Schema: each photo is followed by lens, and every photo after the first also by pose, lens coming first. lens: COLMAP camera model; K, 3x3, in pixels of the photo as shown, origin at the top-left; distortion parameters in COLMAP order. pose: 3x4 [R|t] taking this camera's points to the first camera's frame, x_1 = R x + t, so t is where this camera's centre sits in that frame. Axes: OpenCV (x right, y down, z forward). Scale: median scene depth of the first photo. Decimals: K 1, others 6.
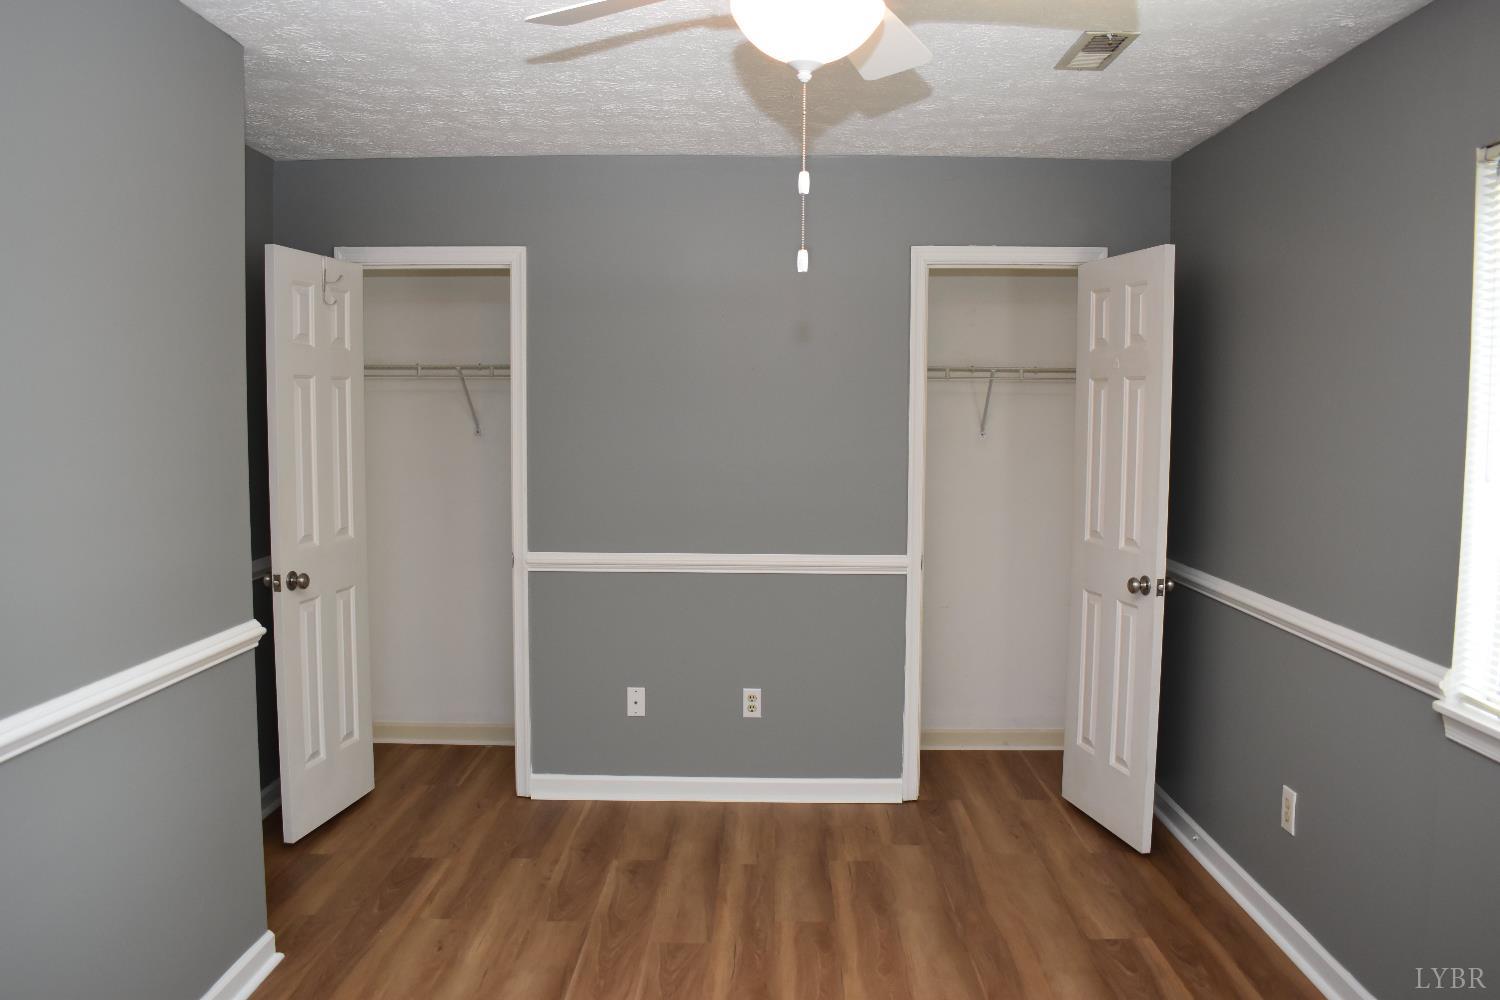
lens RADIAL K [[1169.6, 0, 751.3], [0, 1169.6, 499.0], [0, 0, 1]] dist [-0.098462, 0.017765]
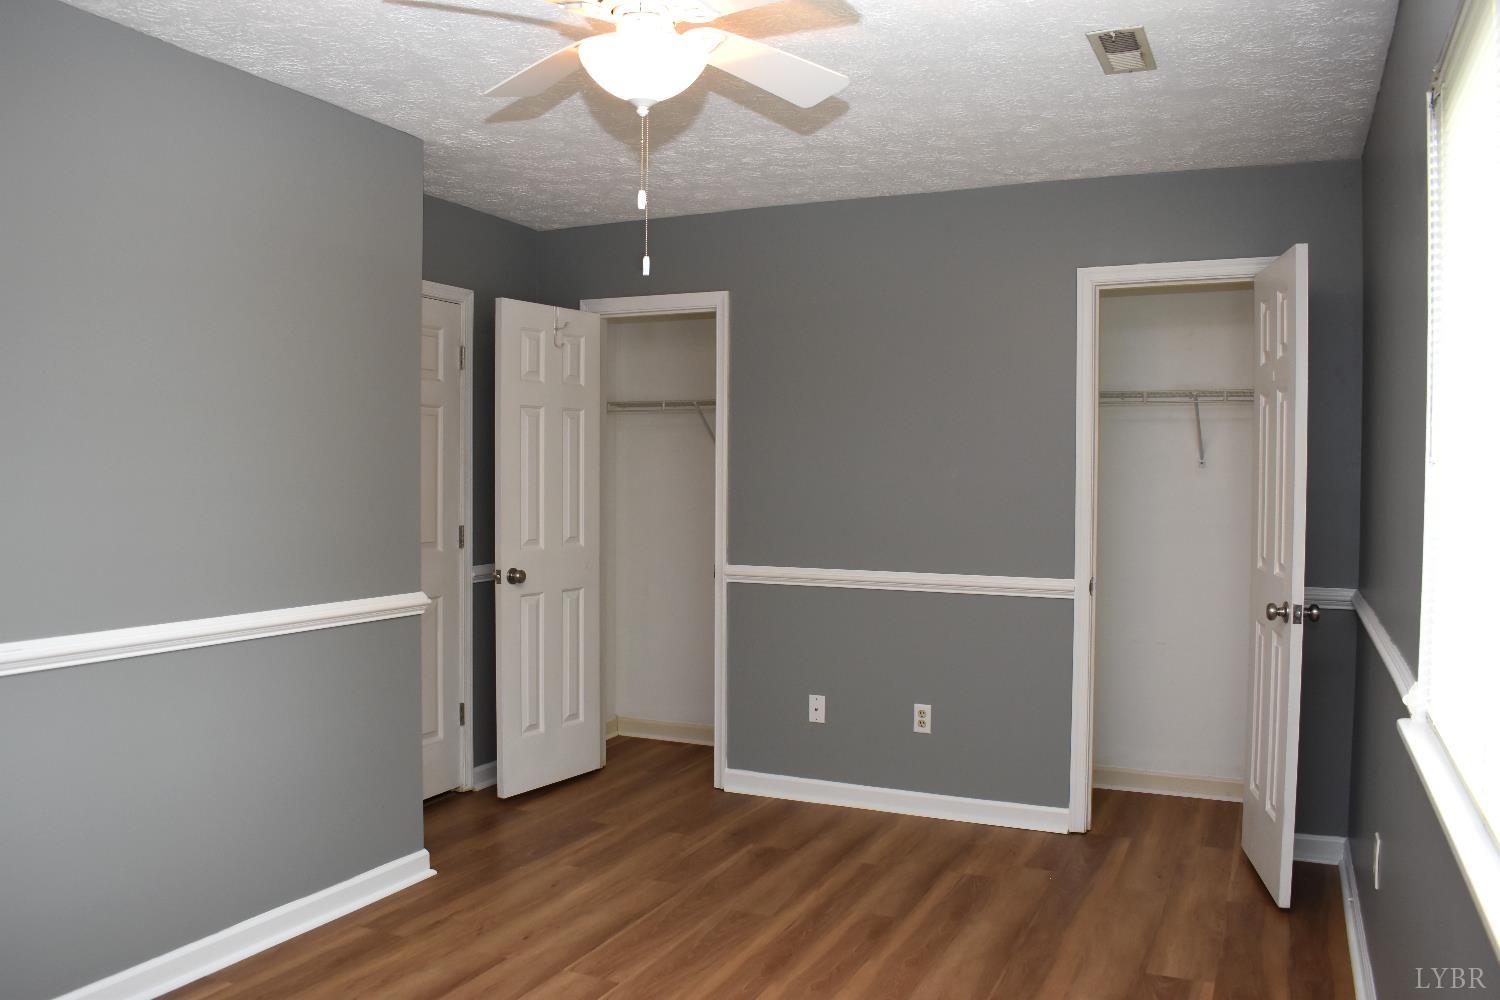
lens RADIAL K [[1169.6, 0, 756.0], [0, 1169.6, 500.0], [0, 0, 1]] dist [-0.098462, 0.017765]
pose [[0.915368, 0.009404, -0.402509, 0.287418], [-0.032787, 0.998148, -0.051243, 0.041234], [0.401282, 0.060103, 0.913981, -0.008596]]
